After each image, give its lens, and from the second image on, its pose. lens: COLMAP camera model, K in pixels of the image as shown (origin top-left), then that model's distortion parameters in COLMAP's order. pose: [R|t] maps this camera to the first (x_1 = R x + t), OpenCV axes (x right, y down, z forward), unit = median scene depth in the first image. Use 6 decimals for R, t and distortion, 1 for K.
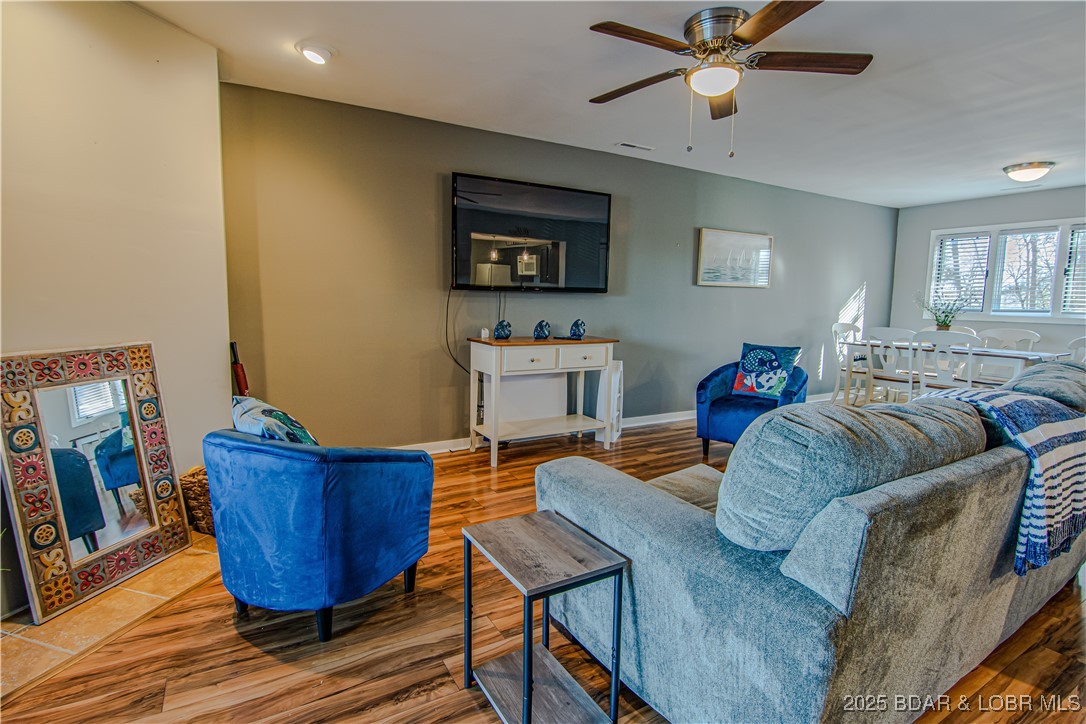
lens RADIAL K [[542.0, 0, 528.8], [0, 542.0, 370.9], [0, 0, 1]] dist [-0.015957, -0.004354]
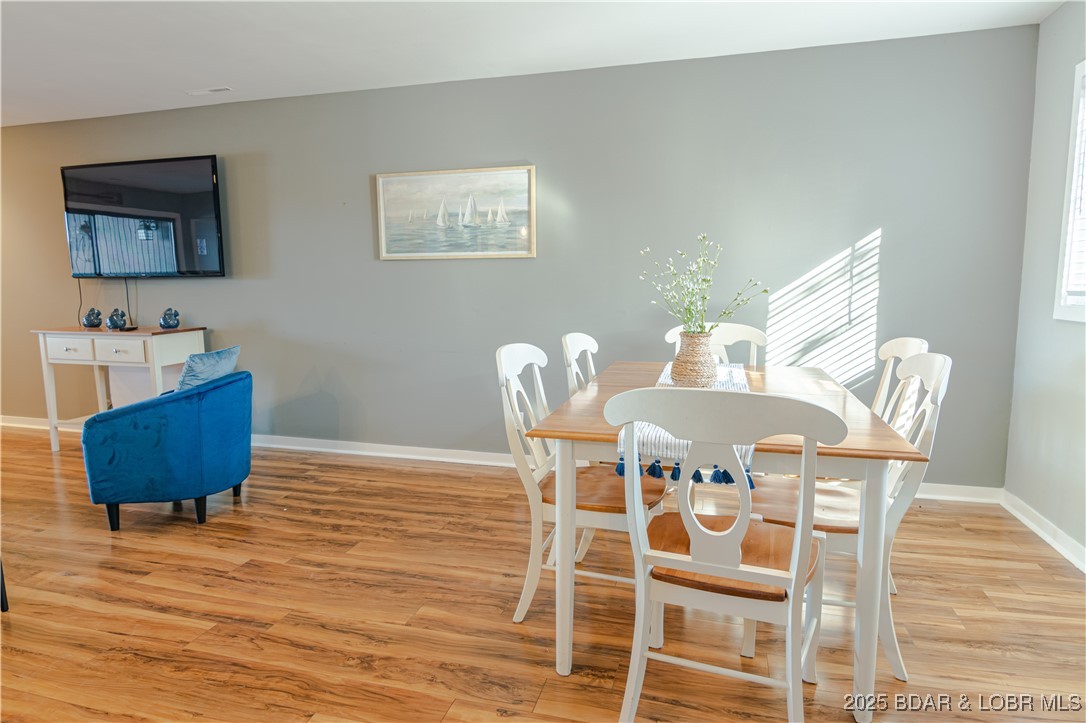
lens RADIAL K [[648.3, 0, 572.1], [0, 648.3, 375.7], [0, 0, 1]] dist [-0.008185, 0.000504]
pose [[0.706248, 0.084497, -0.702904, 1.329731], [-0.076745, 0.996139, 0.042637, -0.083476], [0.703792, 0.023832, 0.710006, 0.742640]]
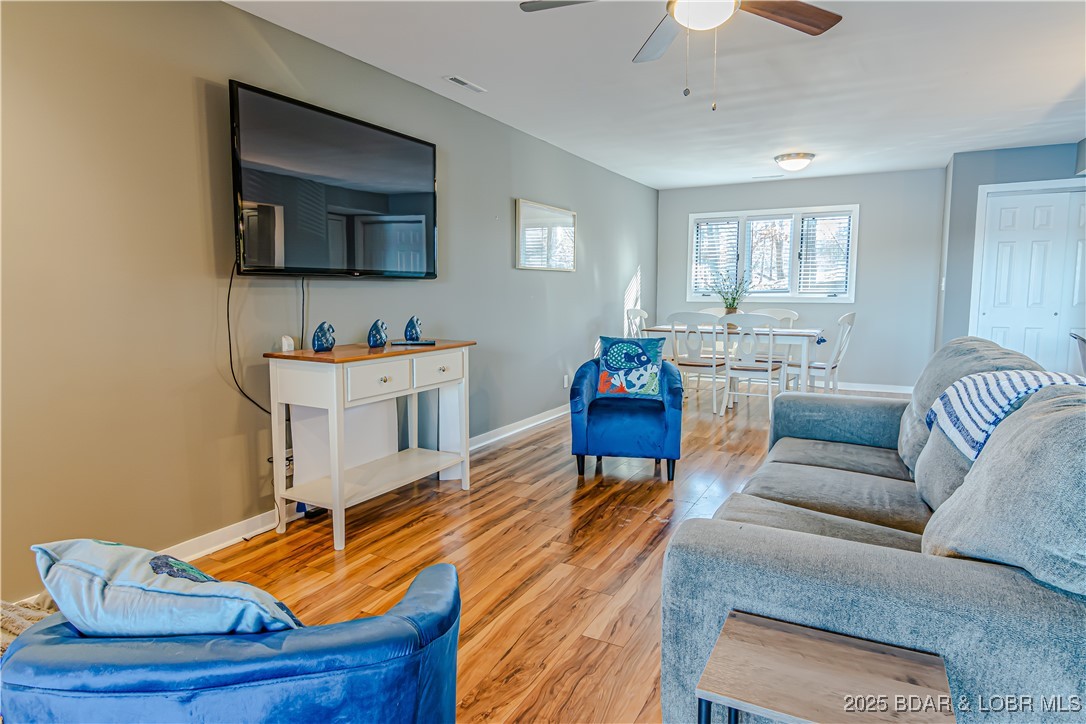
lens RADIAL K [[648.3, 0, 549.6], [0, 648.3, 369.3], [0, 0, 1]] dist [-0.008185, 0.000504]
pose [[0.838144, -0.082495, 0.539174, -0.233144], [0.084919, 0.996179, 0.020412, -0.028953], [-0.538798, 0.028678, 0.841947, 0.194170]]
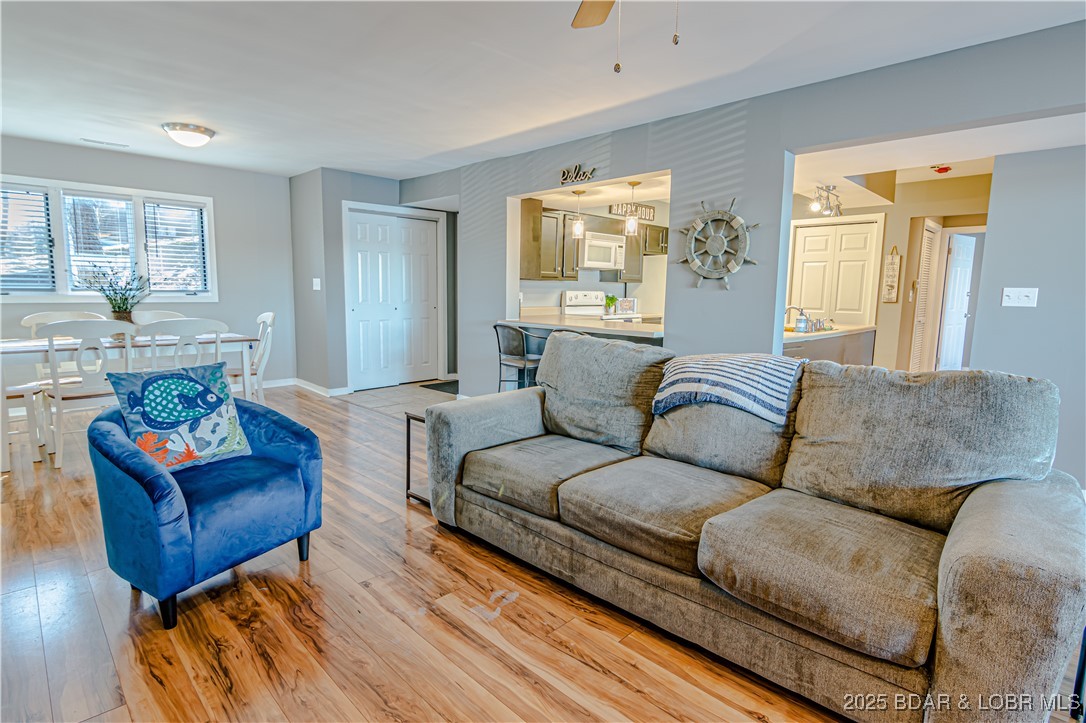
lens RADIAL K [[542.0, 0, 561.0], [0, 542.0, 360.5], [0, 0, 1]] dist [-0.015957, -0.004354]
pose [[-0.276072, -0.141126, 0.950719, -0.160362], [0.104340, 0.978915, 0.175610, -0.108021], [-0.955456, 0.147680, -0.255526, 0.773441]]
